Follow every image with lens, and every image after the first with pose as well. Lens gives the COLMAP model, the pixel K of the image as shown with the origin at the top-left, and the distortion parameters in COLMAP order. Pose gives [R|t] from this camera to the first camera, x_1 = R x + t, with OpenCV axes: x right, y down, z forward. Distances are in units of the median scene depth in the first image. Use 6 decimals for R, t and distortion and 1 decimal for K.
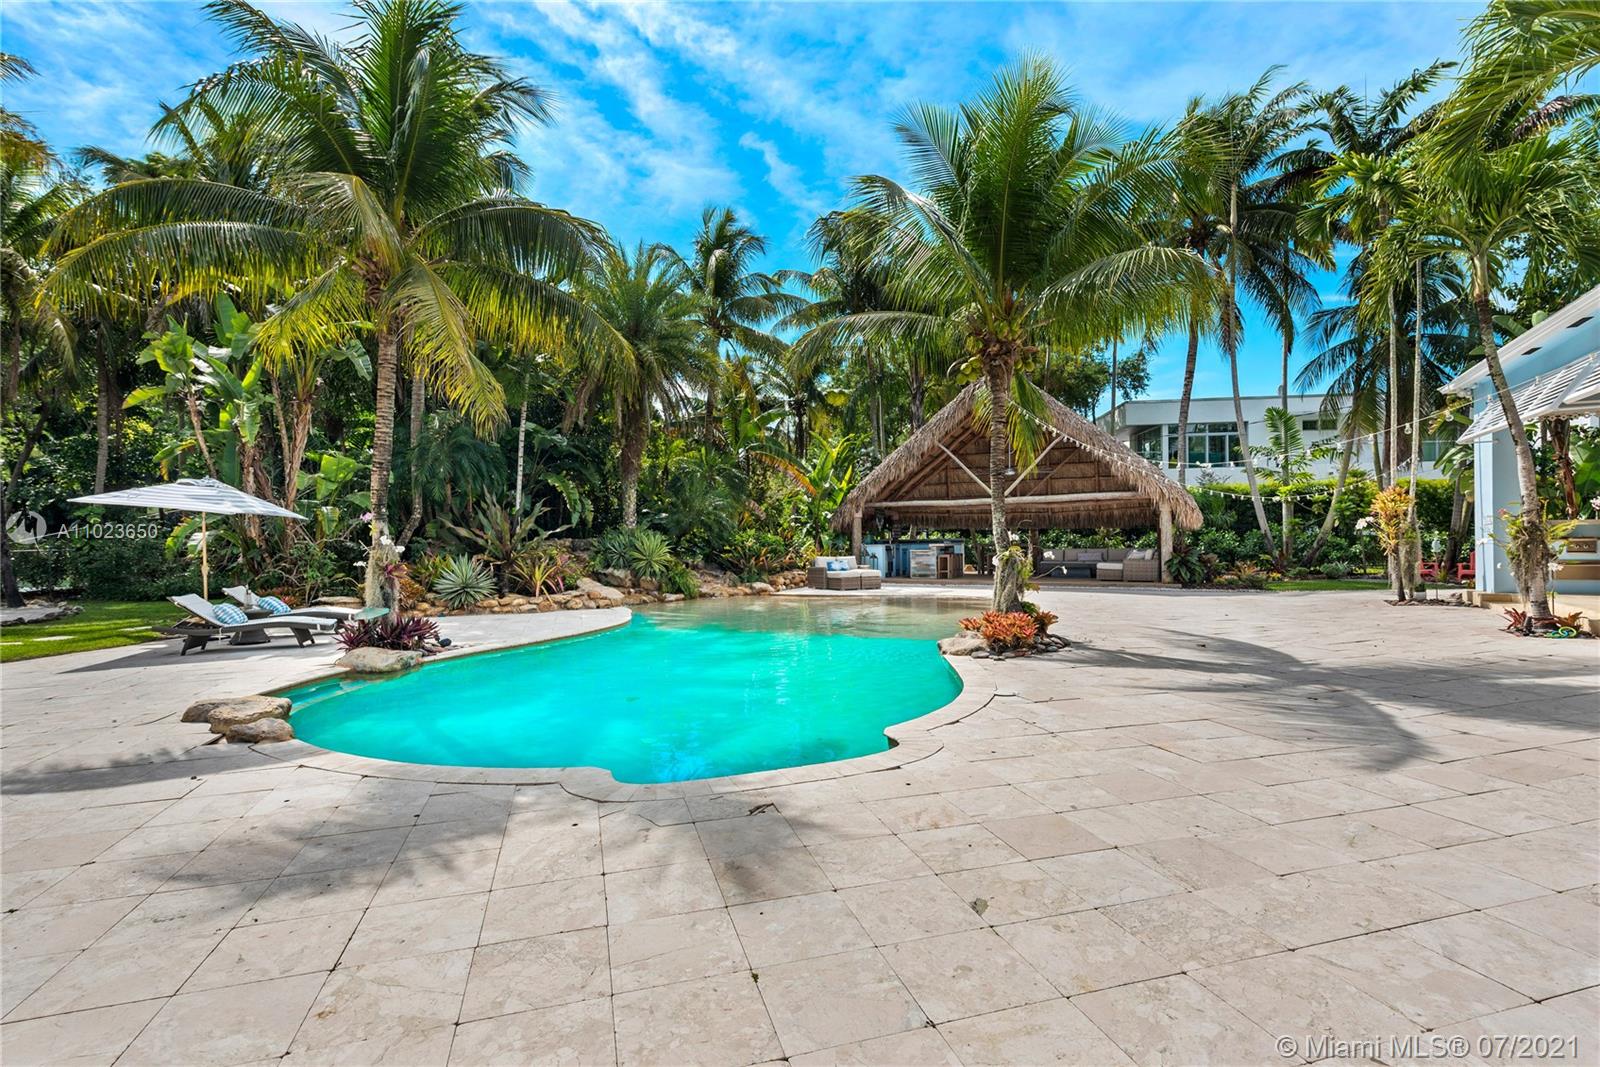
lens RADIAL K [[781.1, 0, 807.8], [0, 781.1, 540.9], [0, 0, 1]] dist [0.016768, -0.000662]
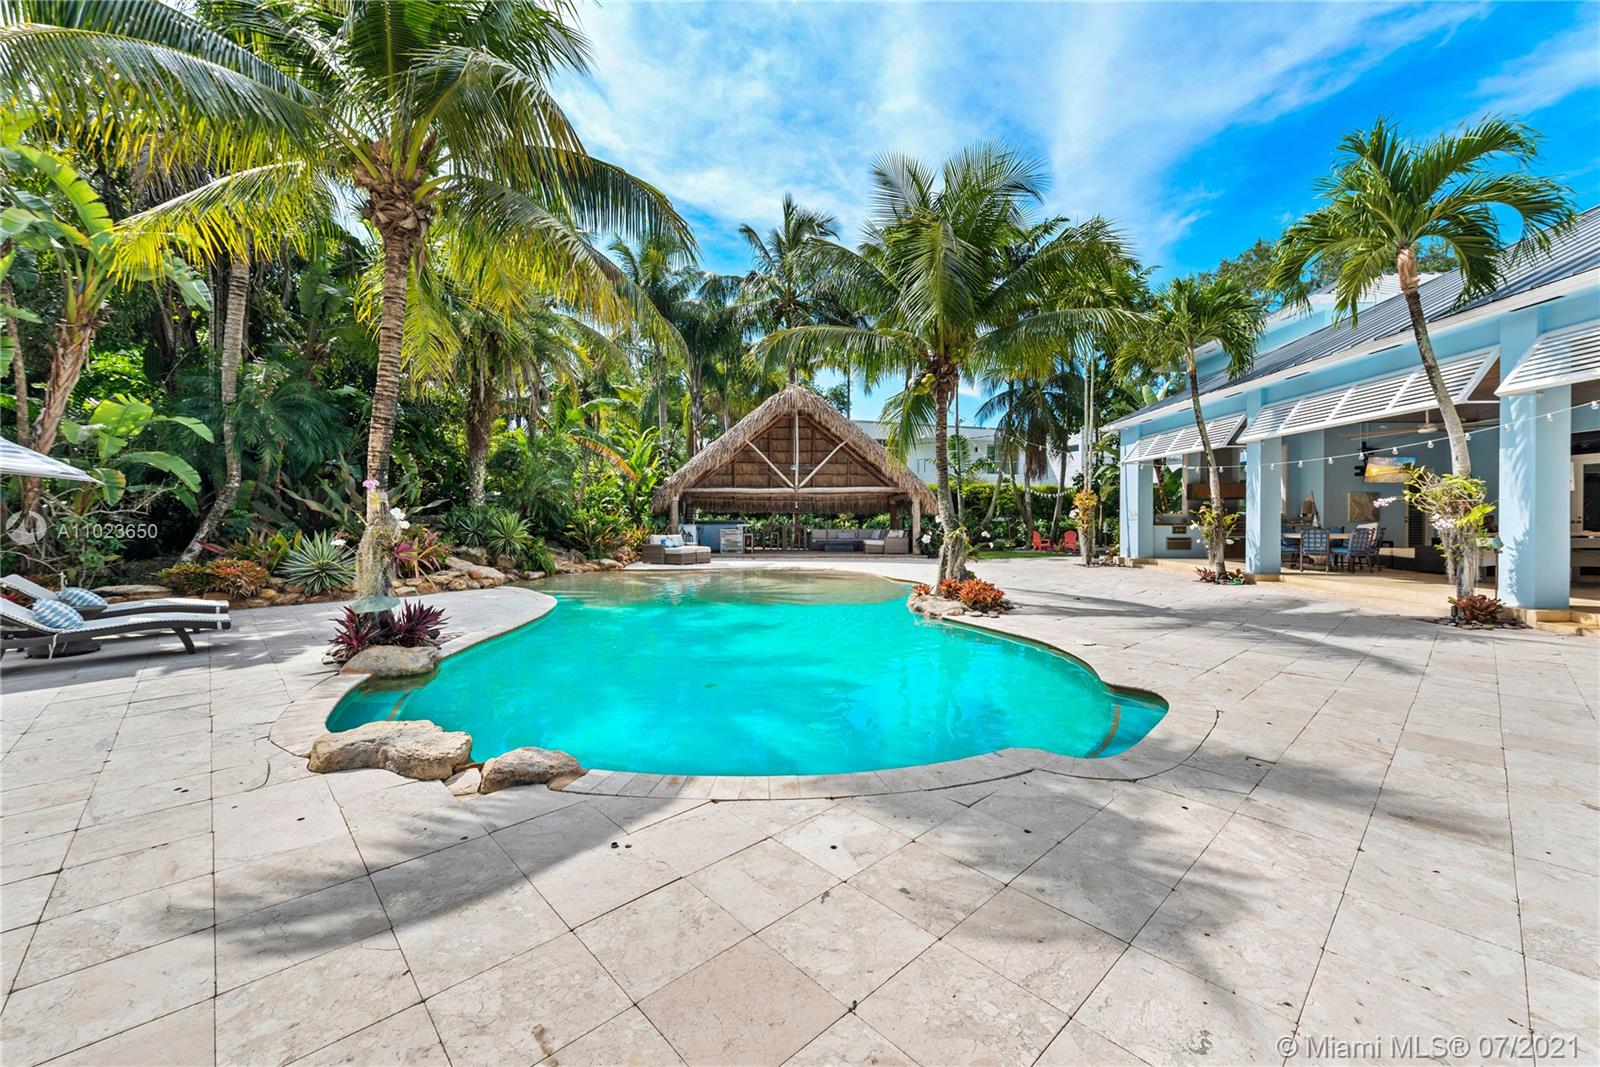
lens RADIAL K [[635.0, 0, 804.1], [0, 635.0, 523.2], [0, 0, 1]] dist [0.021574, -0.006576]
pose [[0.892268, 0.009981, 0.451396, -0.204059], [-0.010419, 0.999945, -0.001515, 0.002518], [-0.451386, -0.003352, 0.892323, 0.094023]]
